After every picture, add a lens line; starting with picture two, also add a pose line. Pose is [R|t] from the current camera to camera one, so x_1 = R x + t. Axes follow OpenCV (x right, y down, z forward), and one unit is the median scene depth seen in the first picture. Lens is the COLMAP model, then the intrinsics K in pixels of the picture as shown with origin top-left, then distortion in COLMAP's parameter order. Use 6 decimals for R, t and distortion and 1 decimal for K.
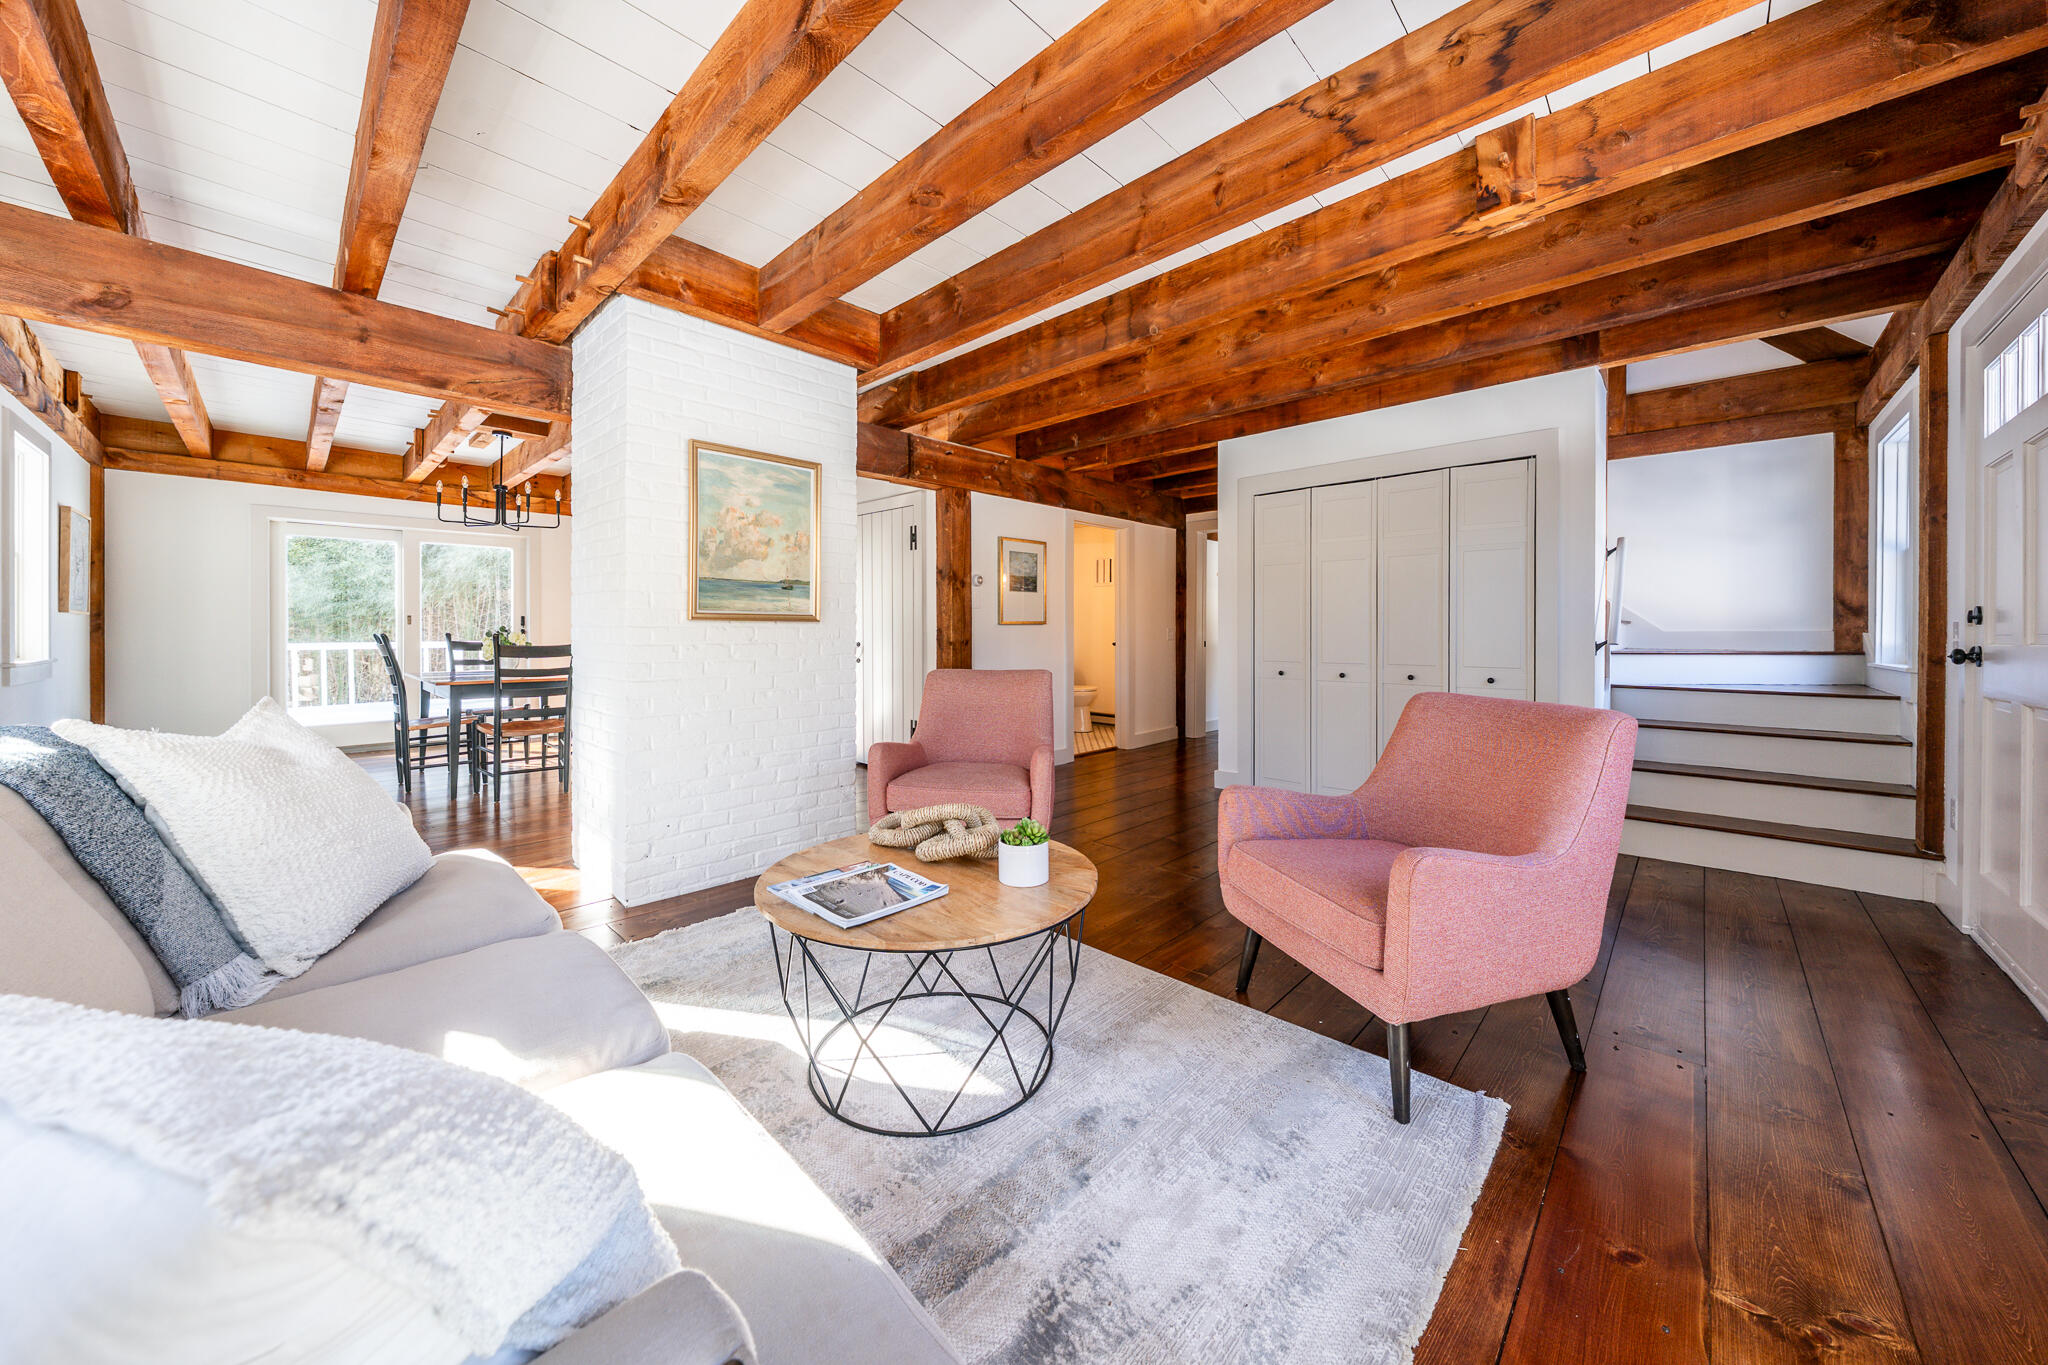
lens RADIAL K [[714.3, 0, 1004.4], [0, 714.3, 640.3], [0, 0, 1]] dist [-0.000186, -0.000011]
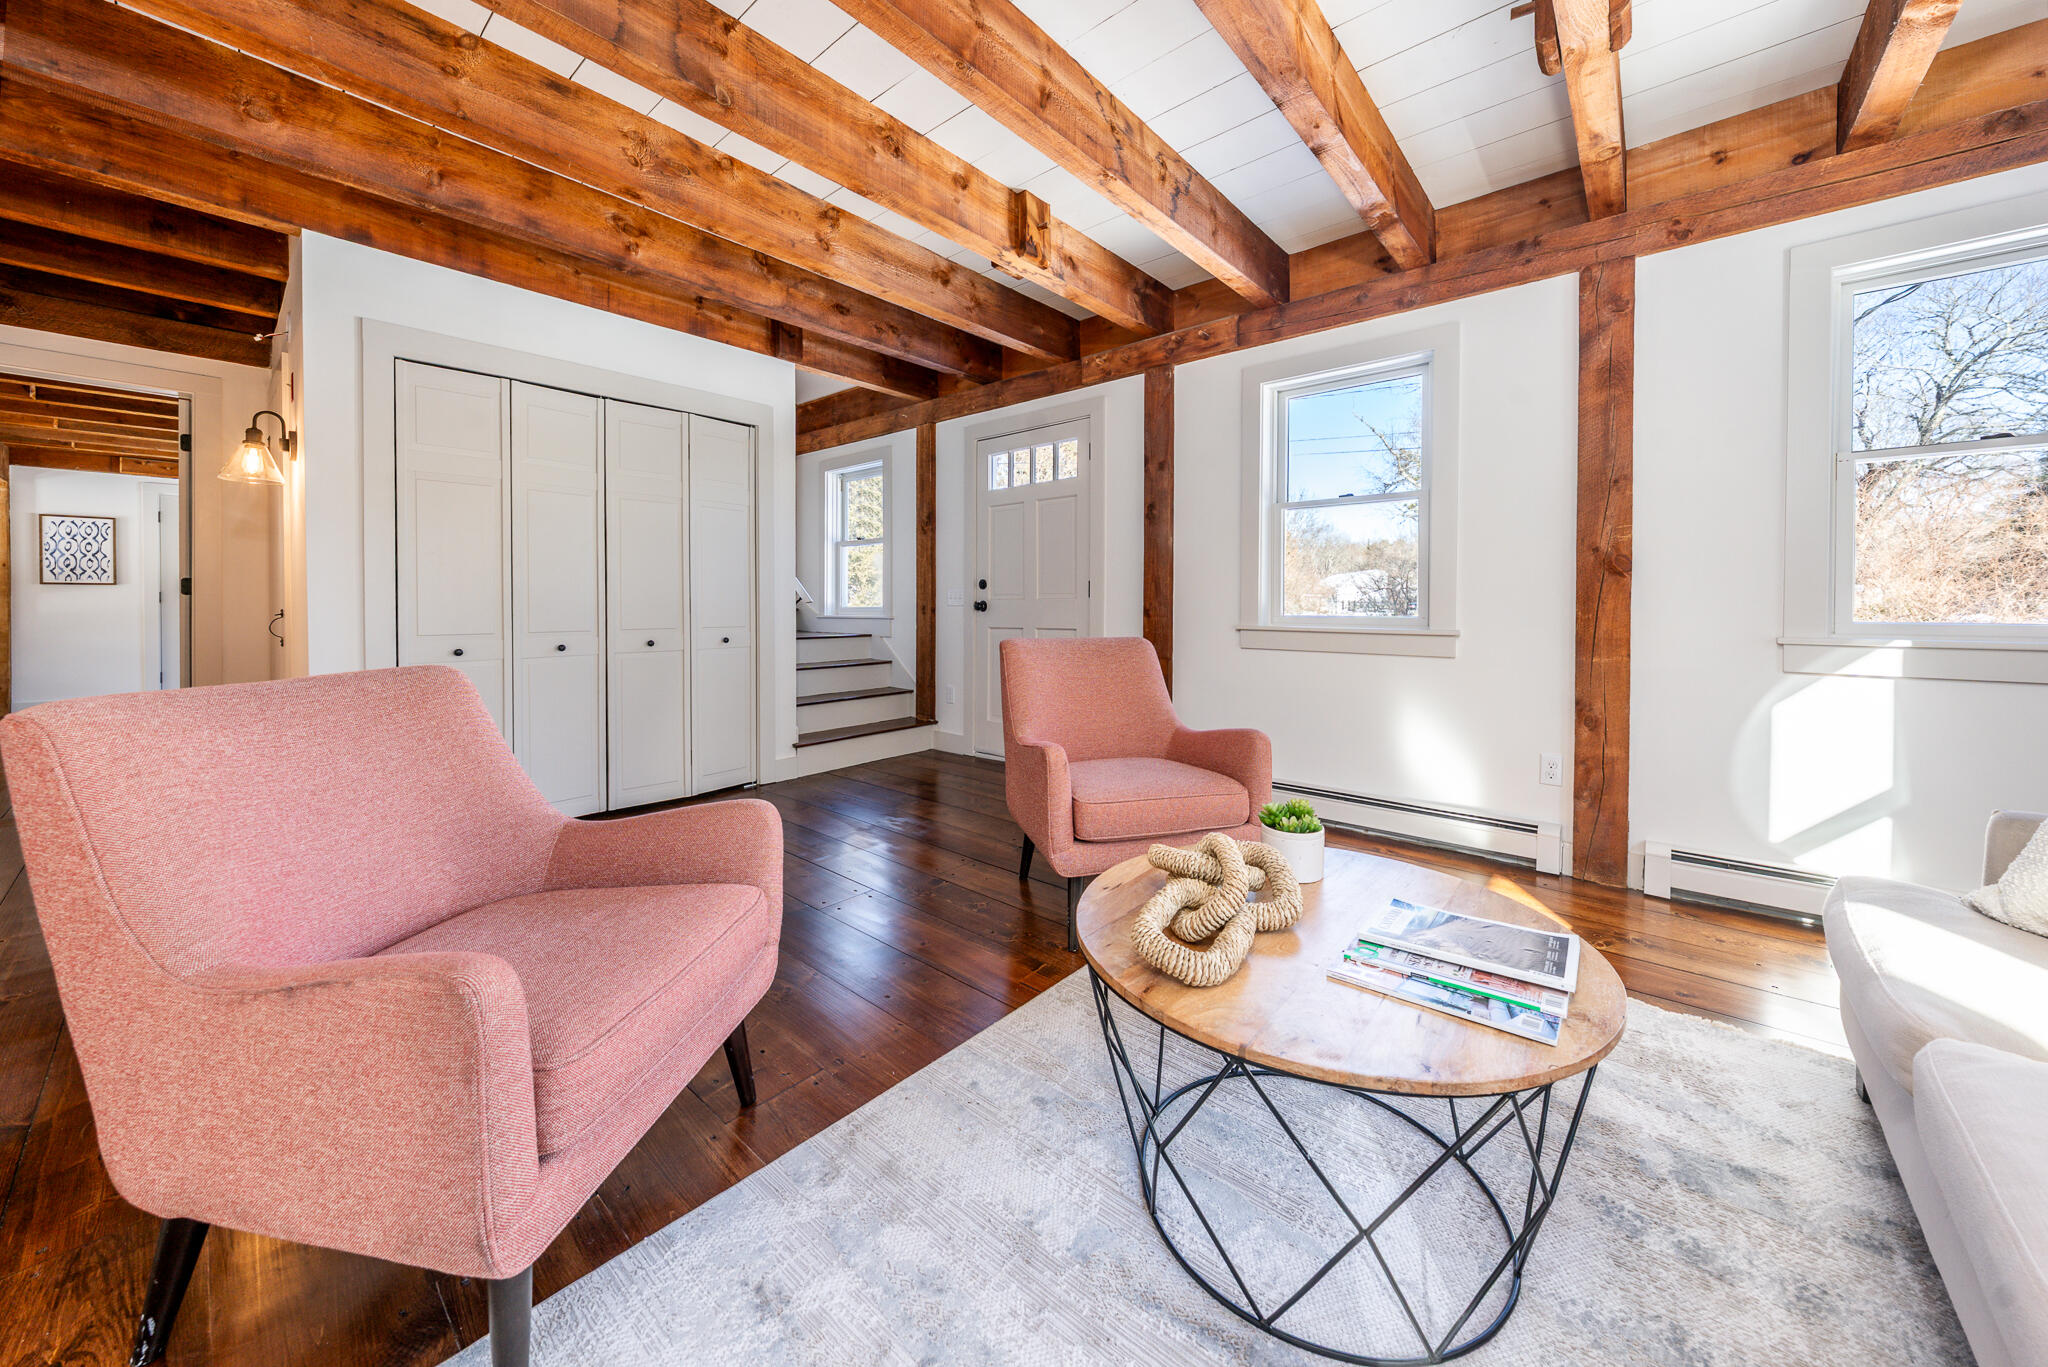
lens RADIAL K [[746.5, 0, 1026.9], [0, 746.5, 614.3], [0, 0, 1]] dist [-0.001238, -0.000178]
pose [[-0.074391, -0.013463, 0.997138, -0.488224], [0.012622, 0.999816, 0.014440, 0.013086], [-0.997149, 0.013661, -0.074207, 0.826627]]
